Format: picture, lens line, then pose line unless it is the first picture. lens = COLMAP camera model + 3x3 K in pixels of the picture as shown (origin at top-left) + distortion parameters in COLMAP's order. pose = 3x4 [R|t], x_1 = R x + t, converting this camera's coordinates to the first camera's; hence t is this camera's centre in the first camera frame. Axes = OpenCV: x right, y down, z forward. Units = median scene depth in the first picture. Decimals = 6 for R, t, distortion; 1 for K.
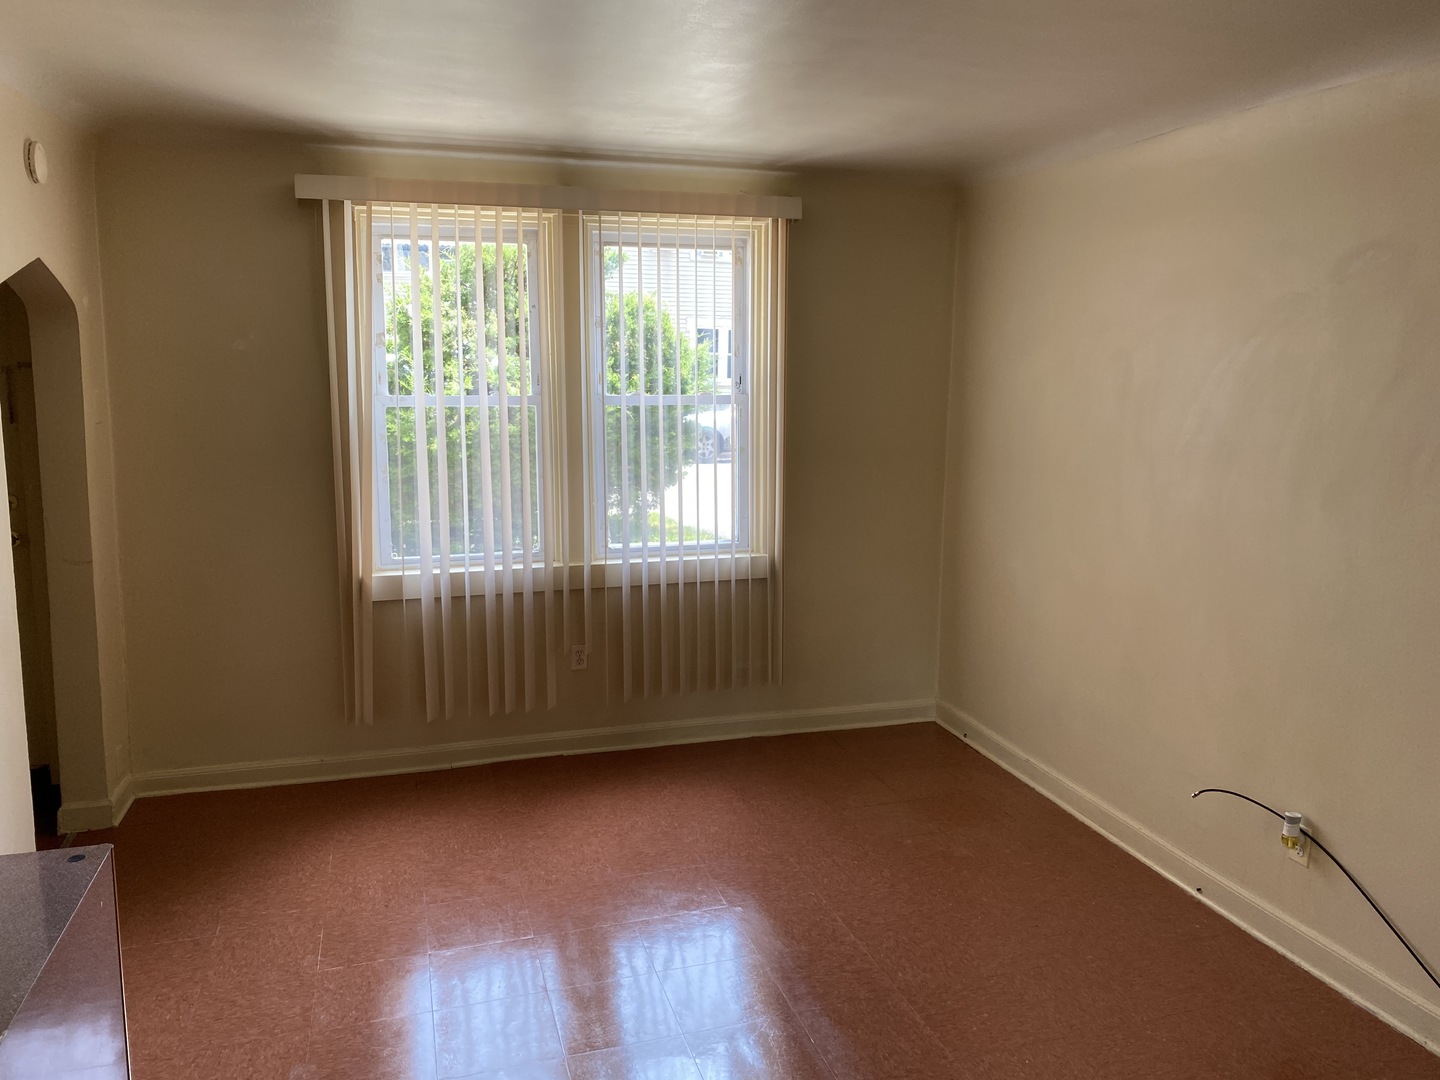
lens RADIAL K [[1077.3, 0, 723.0], [0, 1077.3, 538.3], [0, 0, 1]] dist [0.011423, 0.002184]
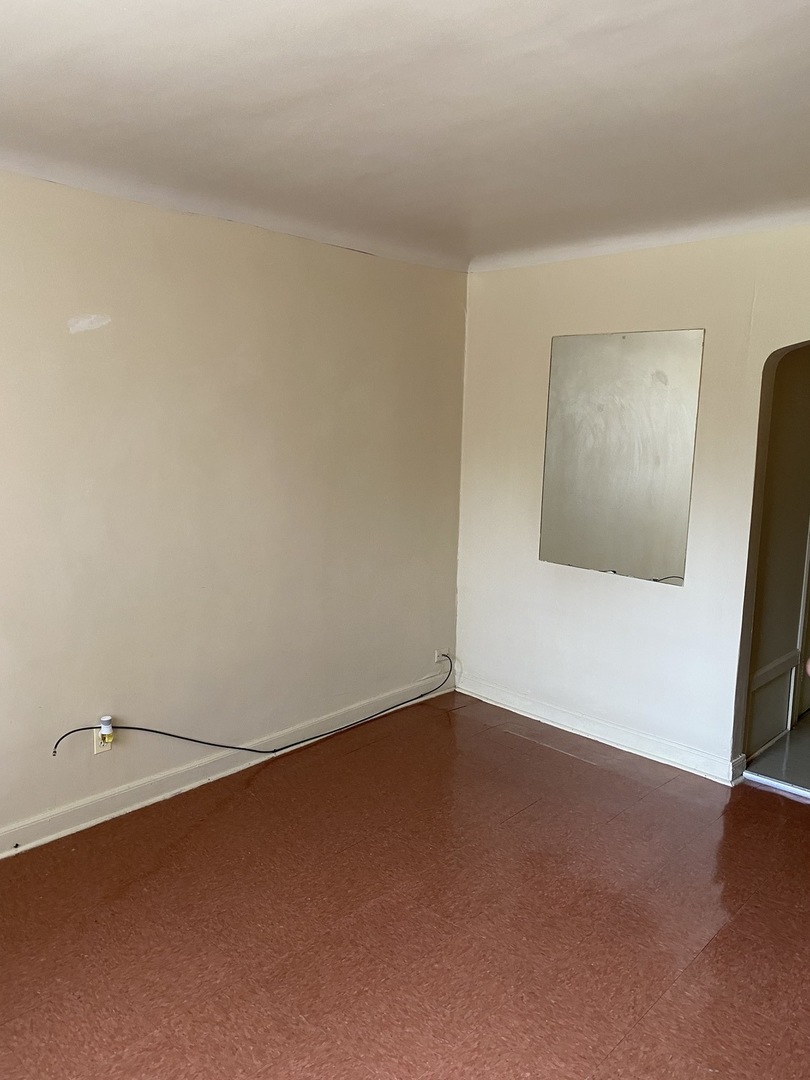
lens RADIAL K [[808.0, 0, 407.4], [0, 808.0, 540.1], [0, 0, 1]] dist [0.011423, 0.002184]
pose [[-0.482521, -0.146416, 0.863560, -0.464534], [0.121379, 0.965239, 0.231477, -0.139910], [-0.867433, 0.216511, -0.447976, 0.963734]]
